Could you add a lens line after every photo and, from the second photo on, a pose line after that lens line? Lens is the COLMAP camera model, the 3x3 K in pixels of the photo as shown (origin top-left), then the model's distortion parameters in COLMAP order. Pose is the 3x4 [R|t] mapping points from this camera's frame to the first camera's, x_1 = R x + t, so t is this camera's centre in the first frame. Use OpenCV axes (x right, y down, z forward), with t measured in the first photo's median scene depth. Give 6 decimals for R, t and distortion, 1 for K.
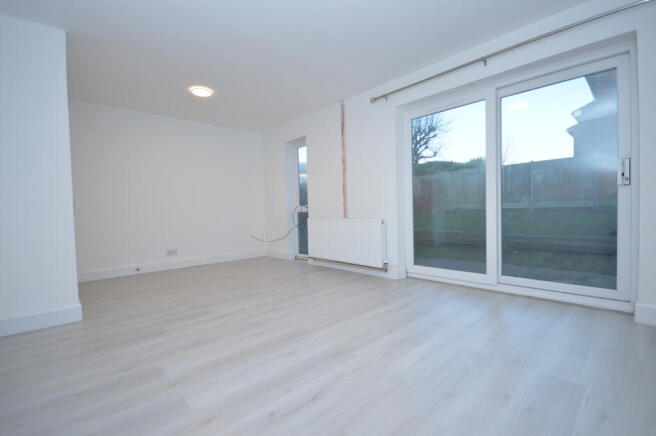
lens RADIAL K [[291.1, 0, 328.0], [0, 291.1, 218.0], [0, 0, 1]] dist [-0.000557, -0.000148]
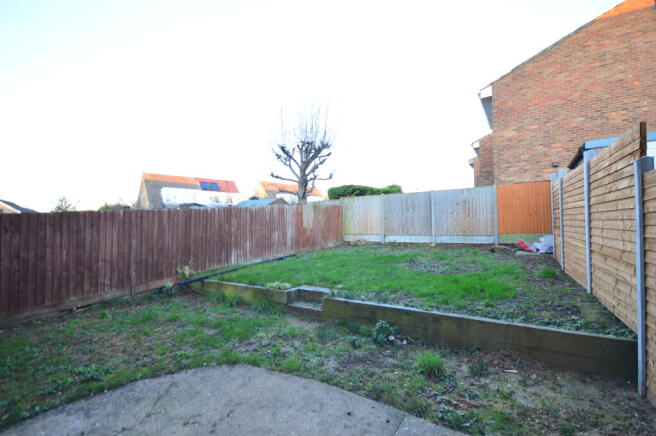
lens RADIAL K [[291.1, 0, 328.0], [0, 291.1, 218.0], [0, 0, 1]] dist [-0.000557, -0.000148]
pose [[0.974092, 0.027406, 0.224487, 0.170551], [-0.011936, 0.997477, -0.069981, -0.039665], [-0.225838, 0.065488, 0.971961, 0.190618]]
